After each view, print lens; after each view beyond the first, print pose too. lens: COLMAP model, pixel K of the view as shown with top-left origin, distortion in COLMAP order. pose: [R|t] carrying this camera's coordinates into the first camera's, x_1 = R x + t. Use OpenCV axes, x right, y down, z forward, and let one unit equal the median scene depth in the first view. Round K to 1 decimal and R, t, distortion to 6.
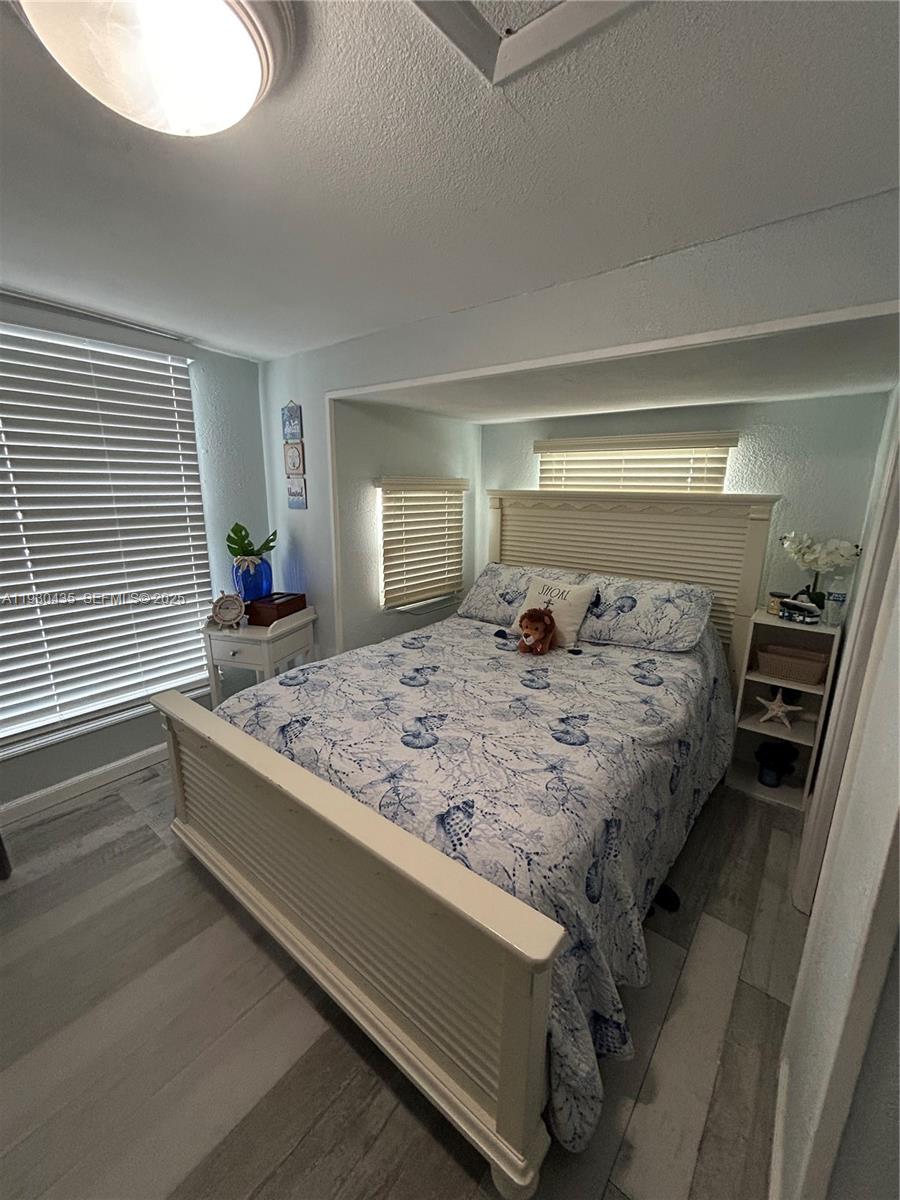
lens RADIAL K [[483.5, 0, 449.7], [0, 483.5, 601.7], [0, 0, 1]] dist [0.000009, 0.000245]
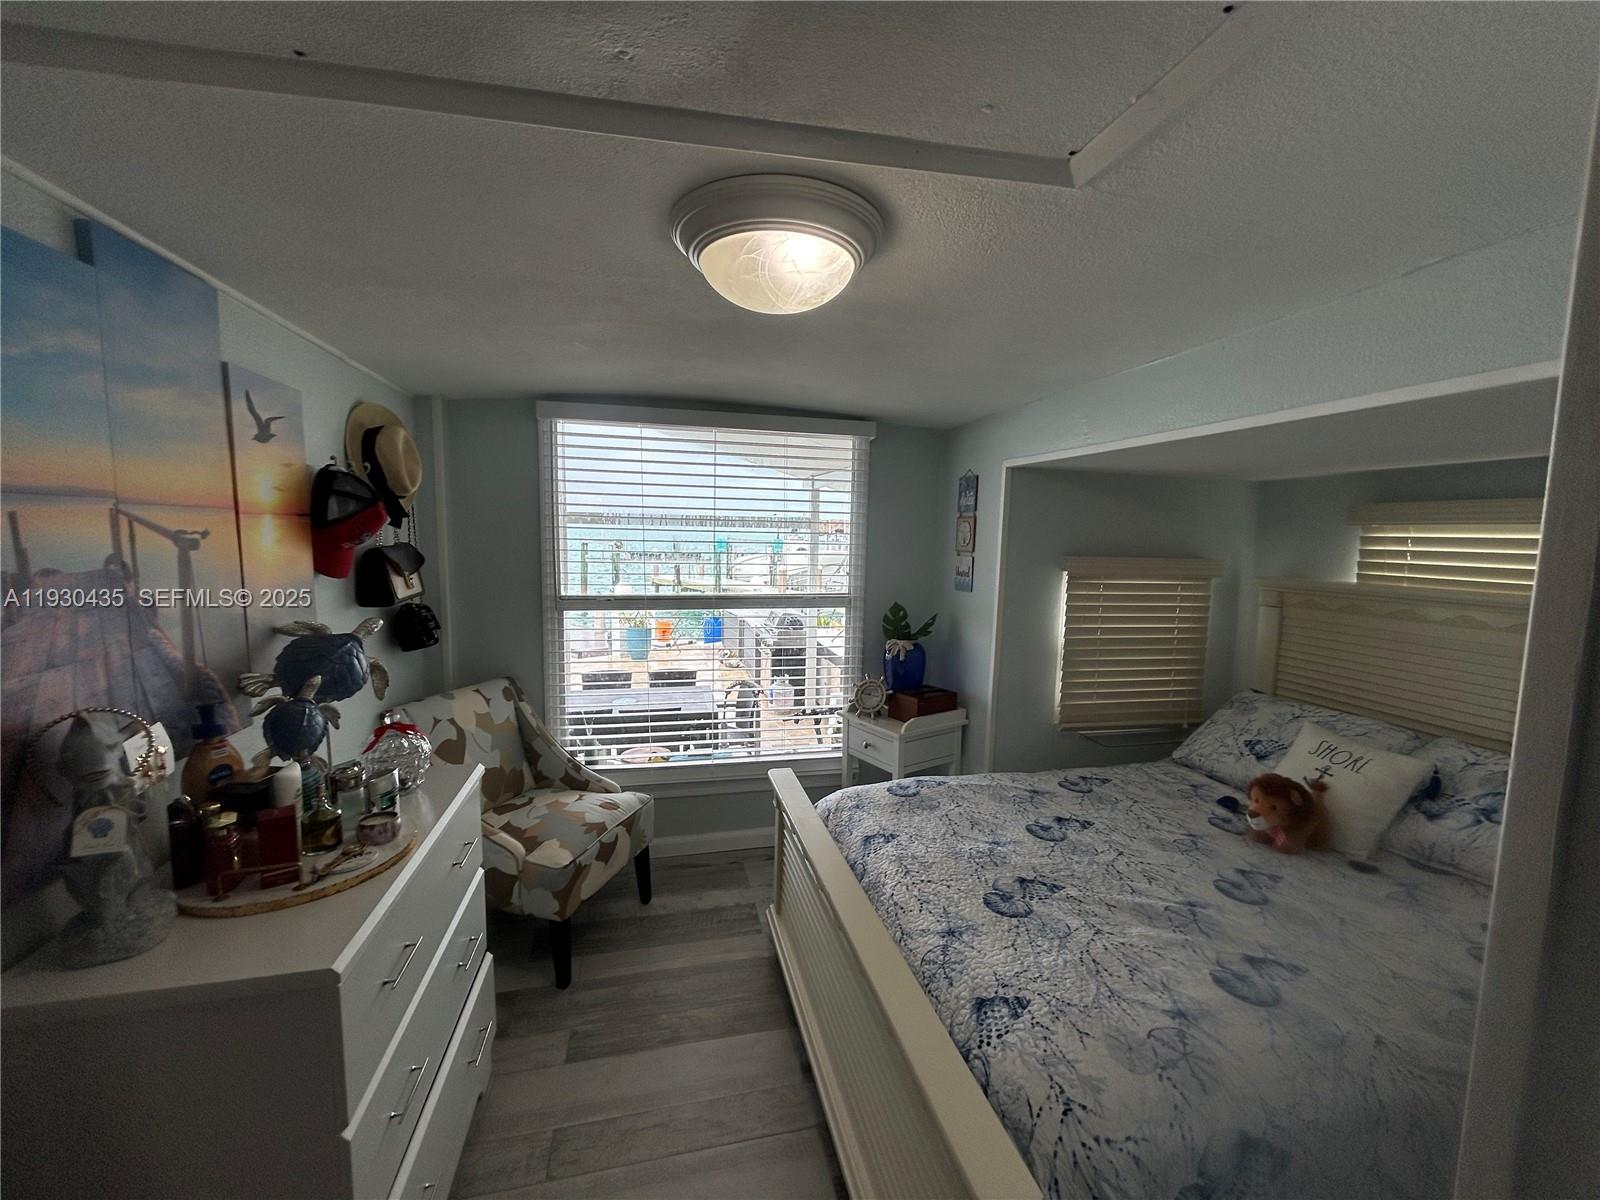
lens RADIAL K [[644.6, 0, 800.0], [0, 644.6, 600.0], [0, 0, 1]] dist [0.000009, 0.000245]
pose [[0.785133, 0.071723, -0.615160, 0.172724], [-0.162847, 0.982228, -0.093323, -0.026831], [0.597534, 0.173448, 0.782859, -0.058033]]
